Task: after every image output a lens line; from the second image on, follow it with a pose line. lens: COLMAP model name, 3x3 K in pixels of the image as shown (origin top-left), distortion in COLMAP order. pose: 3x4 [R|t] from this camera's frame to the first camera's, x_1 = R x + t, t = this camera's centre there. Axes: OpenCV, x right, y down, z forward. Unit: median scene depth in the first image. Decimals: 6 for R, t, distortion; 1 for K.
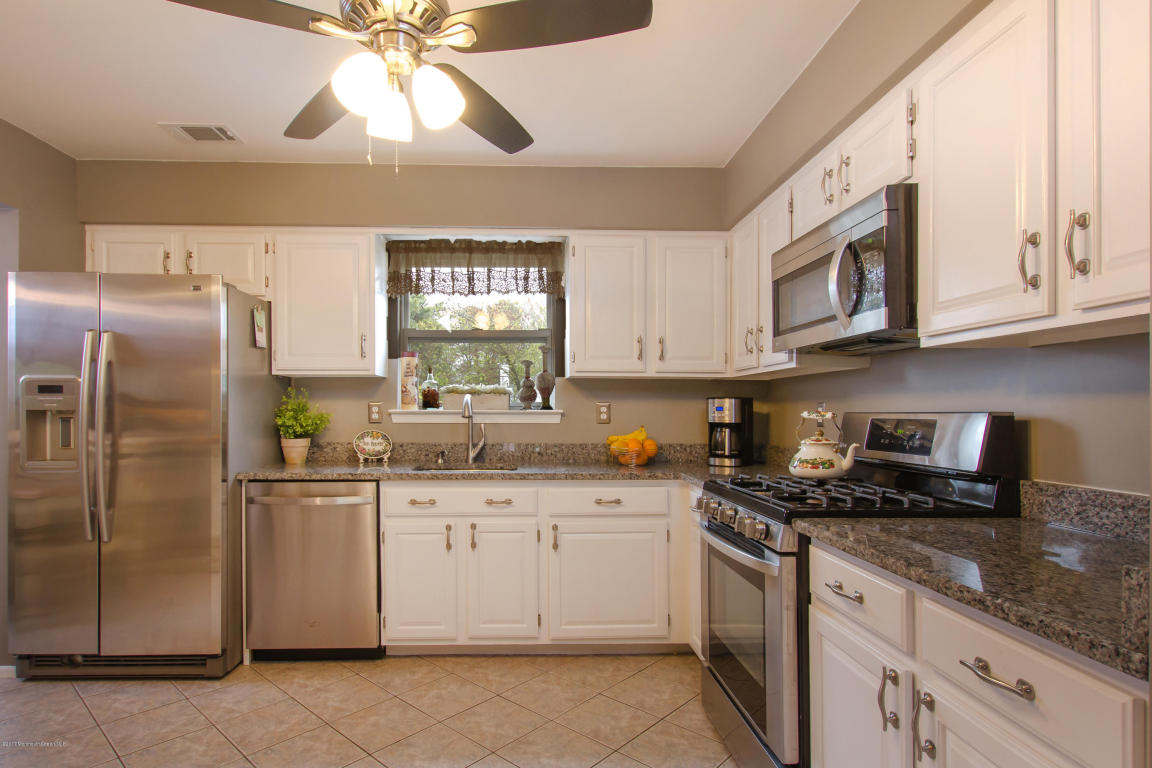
lens RADIAL K [[549.8, 0, 575.8], [0, 549.8, 413.9], [0, 0, 1]] dist [-0.000031, 0.000342]
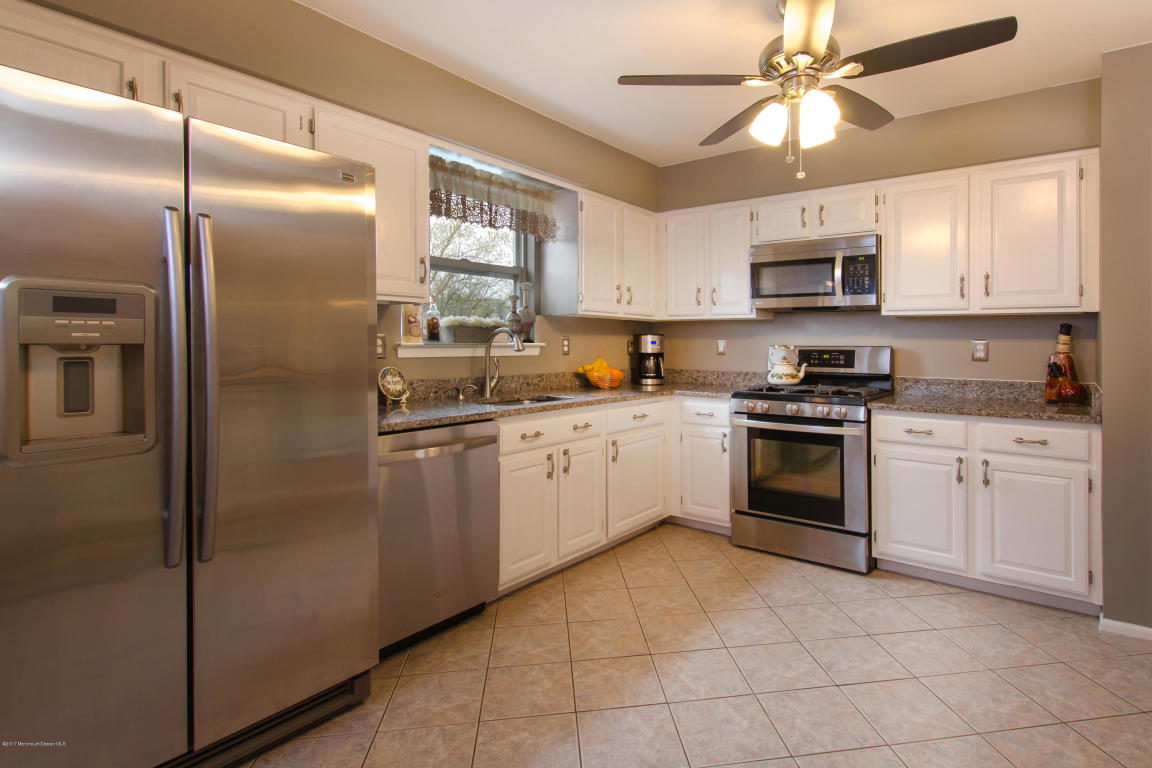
lens RADIAL K [[534.2, 0, 576.1], [0, 534.2, 344.7], [0, 0, 1]] dist [0.000159, -0.000292]
pose [[0.681353, -0.001117, 0.731954, -0.927365], [0.001837, 0.999998, -0.000184, -0.004737], [-0.731953, 0.001470, 0.681354, 0.272826]]
